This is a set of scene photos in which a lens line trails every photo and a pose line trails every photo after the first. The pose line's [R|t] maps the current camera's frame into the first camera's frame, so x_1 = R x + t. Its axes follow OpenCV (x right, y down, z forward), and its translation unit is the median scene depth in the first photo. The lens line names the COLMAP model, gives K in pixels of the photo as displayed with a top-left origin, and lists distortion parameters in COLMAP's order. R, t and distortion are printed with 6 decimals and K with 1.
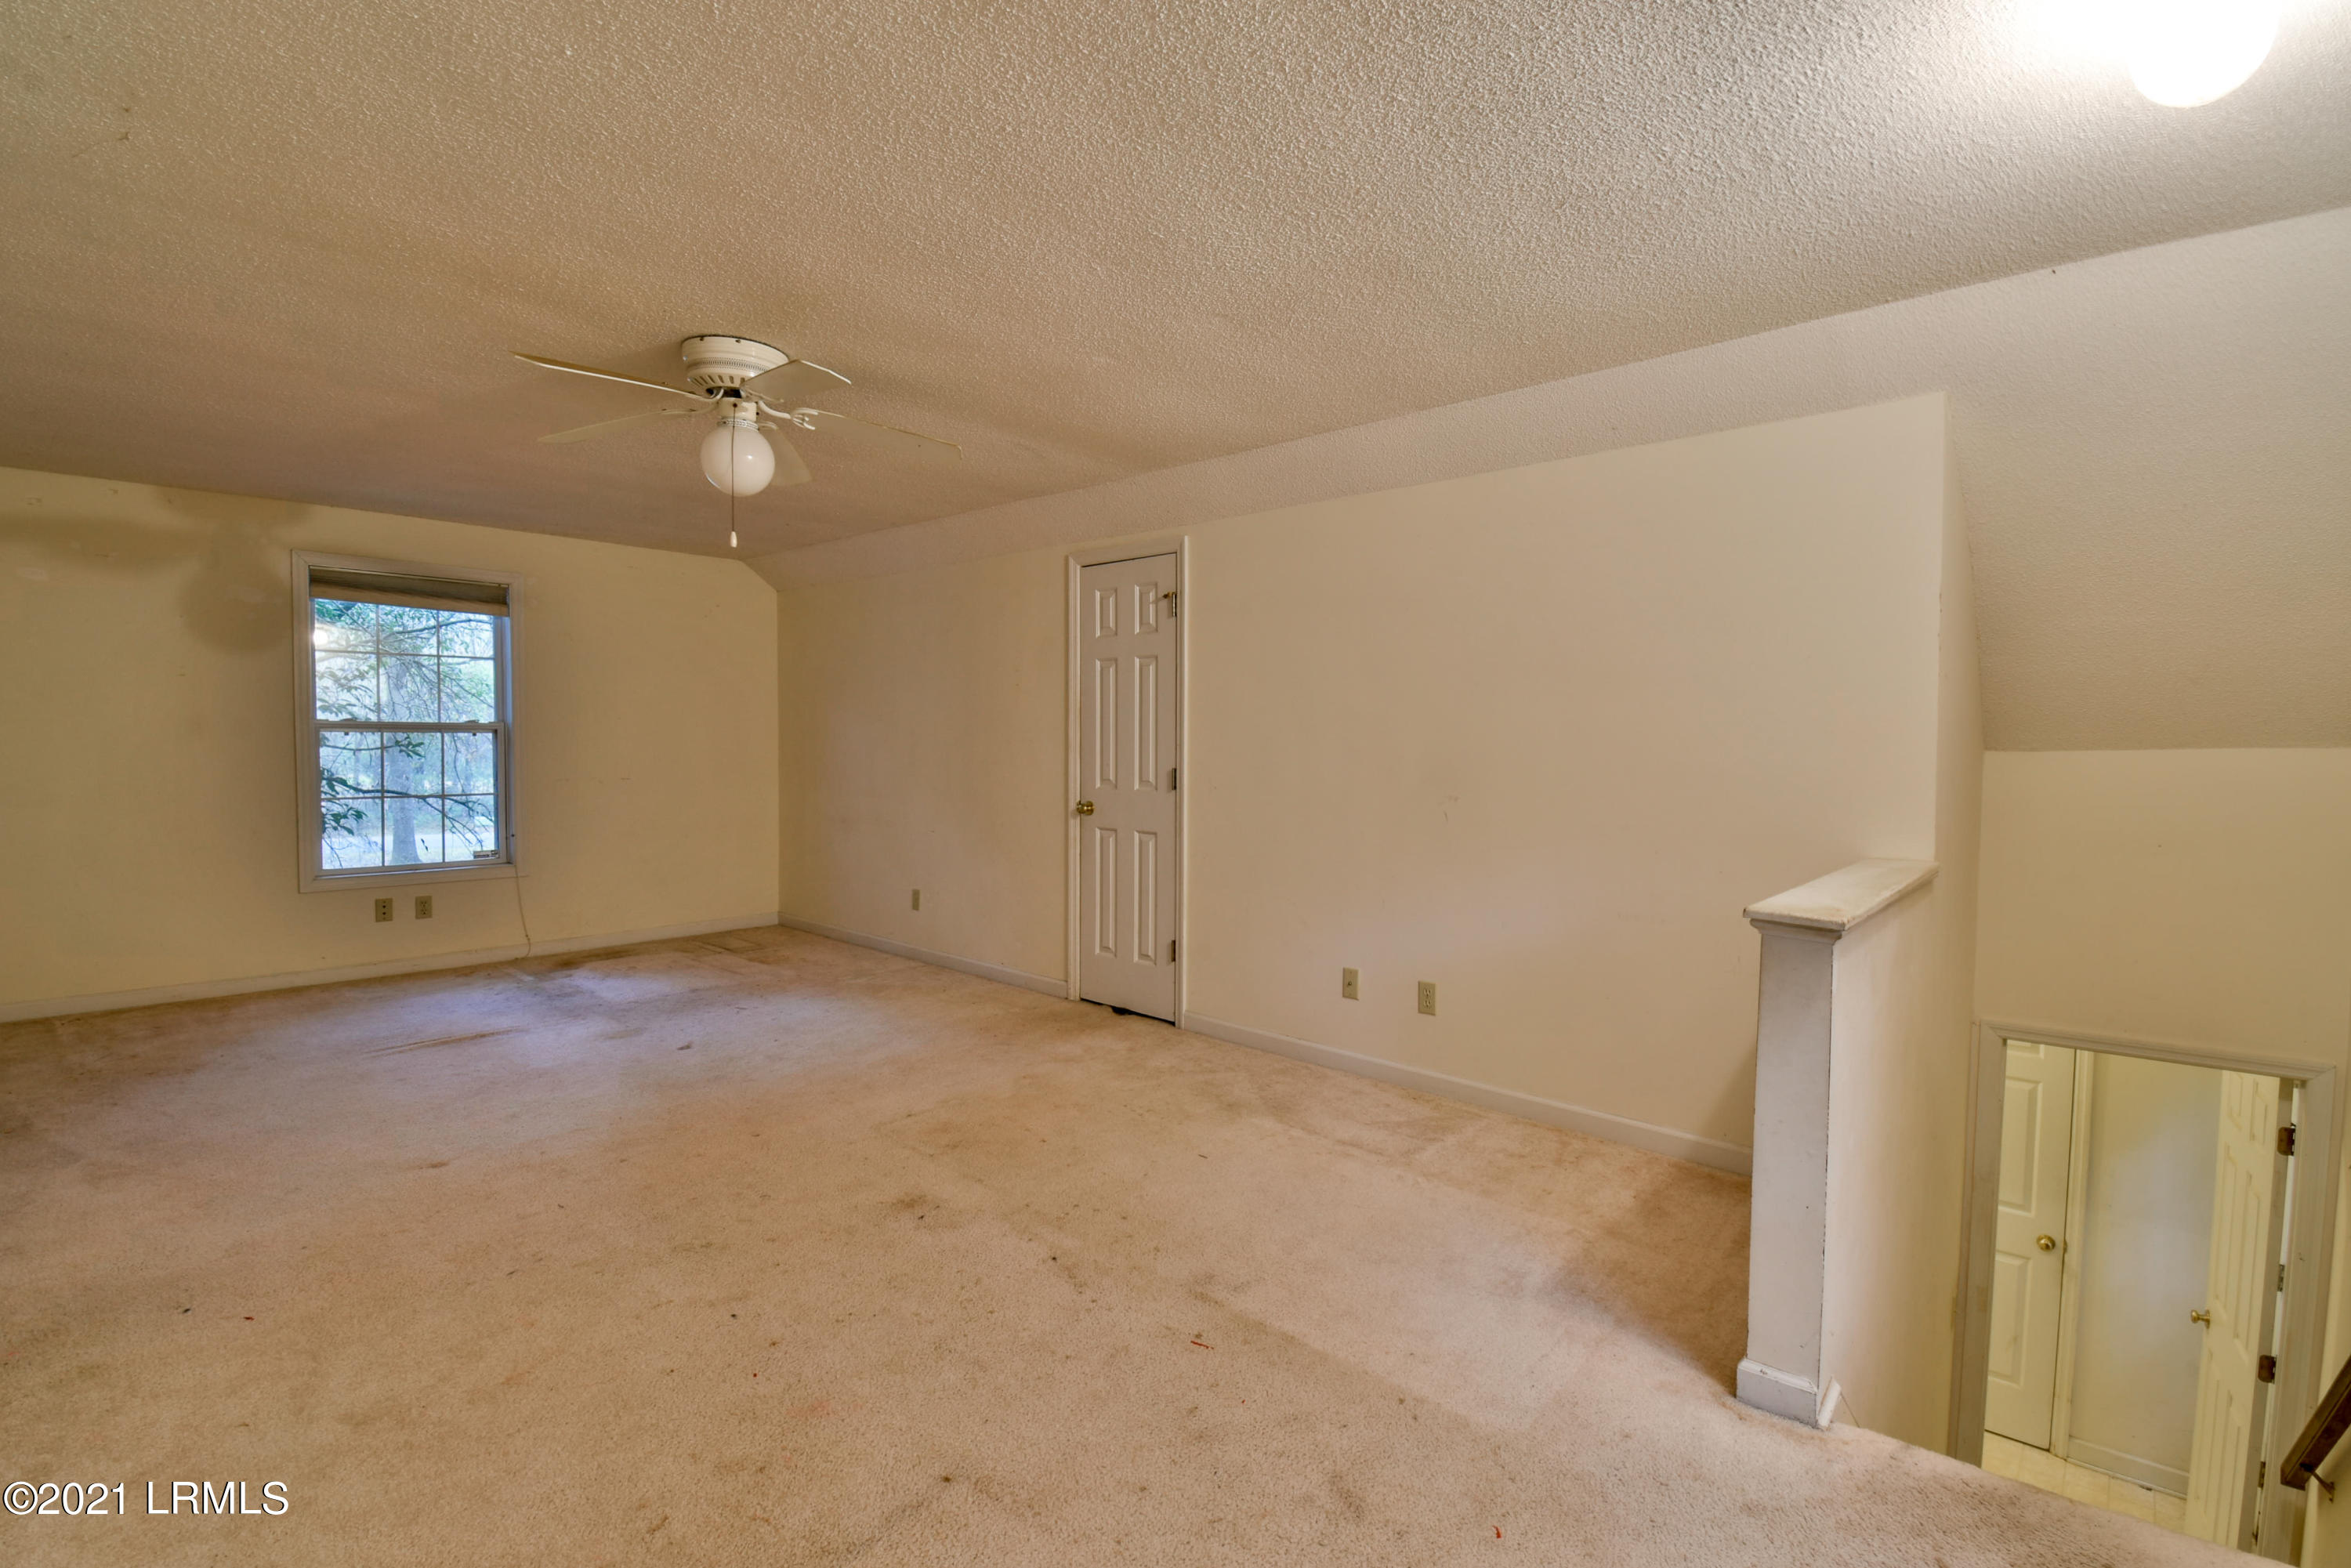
lens RADIAL K [[1052.6, 0, 1179.0], [0, 1052.6, 775.1], [0, 0, 1]] dist [0.016462, -0.025085]
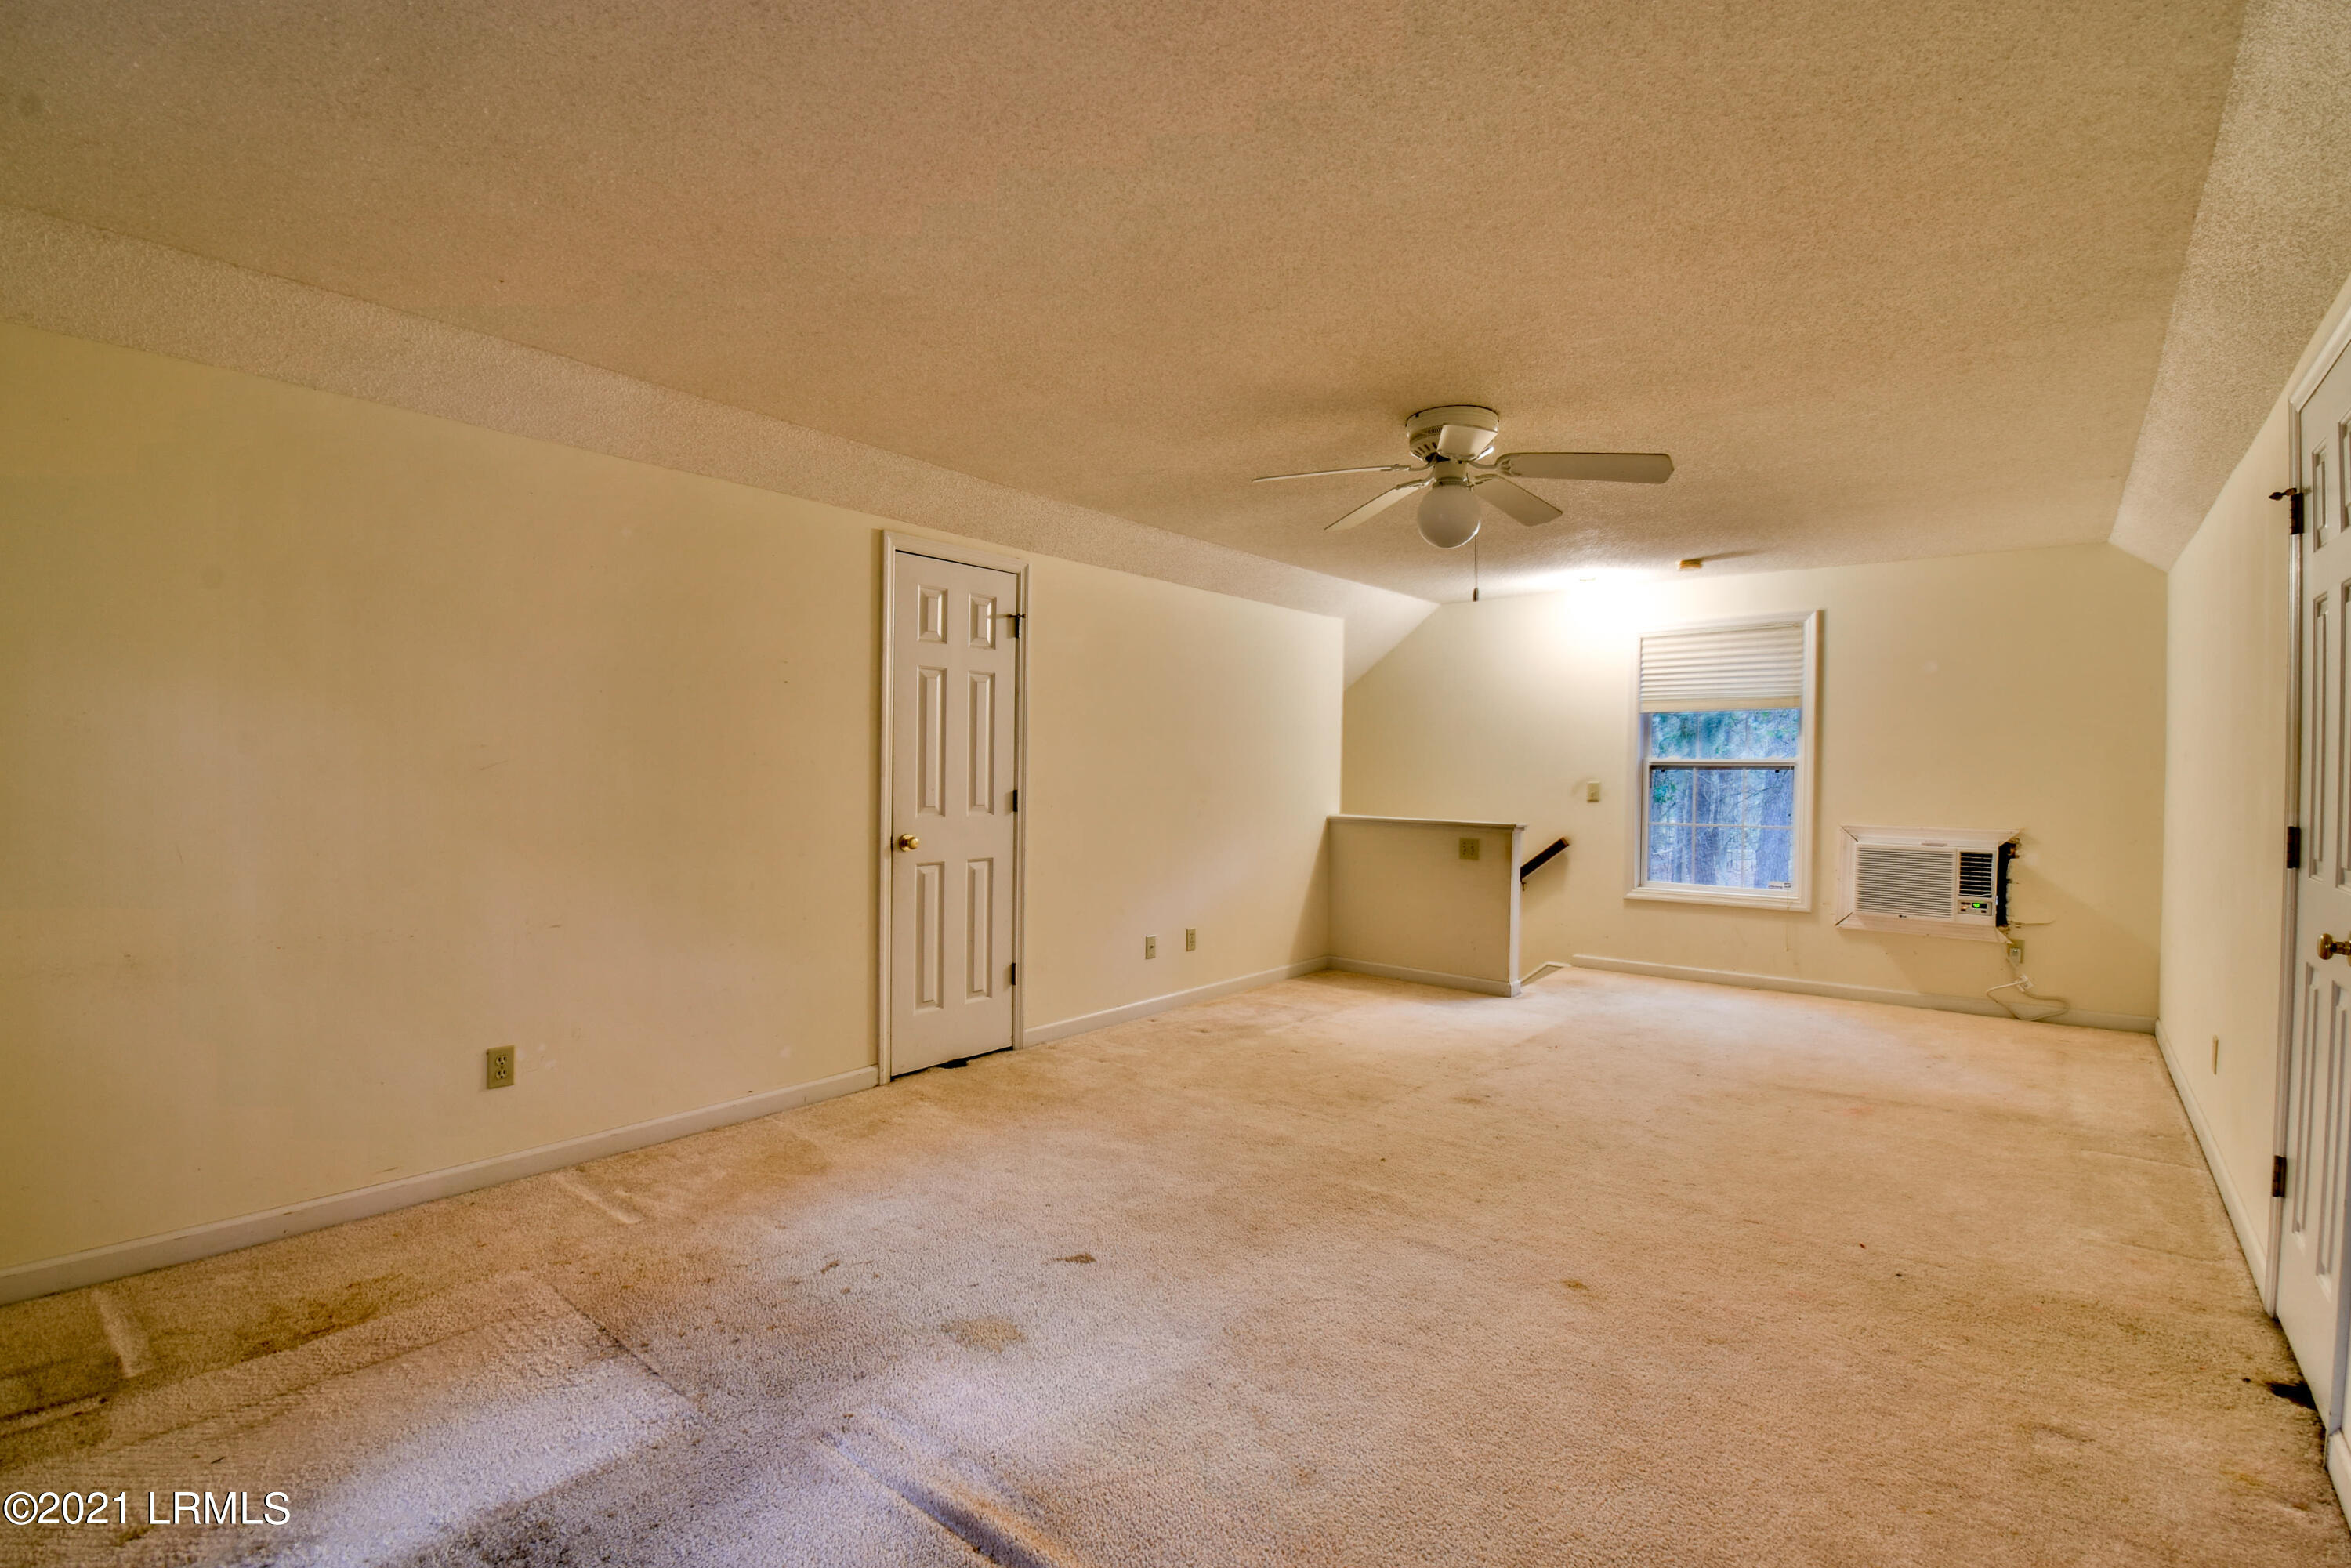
lens RADIAL K [[1052.6, 0, 1179.0], [0, 1052.6, 775.1], [0, 0, 1]] dist [0.016462, -0.025085]
pose [[-0.043033, -0.018902, 0.998895, -1.013435], [0.018862, 0.999627, 0.019729, -0.037711], [-0.998896, 0.019690, -0.042661, 0.894695]]
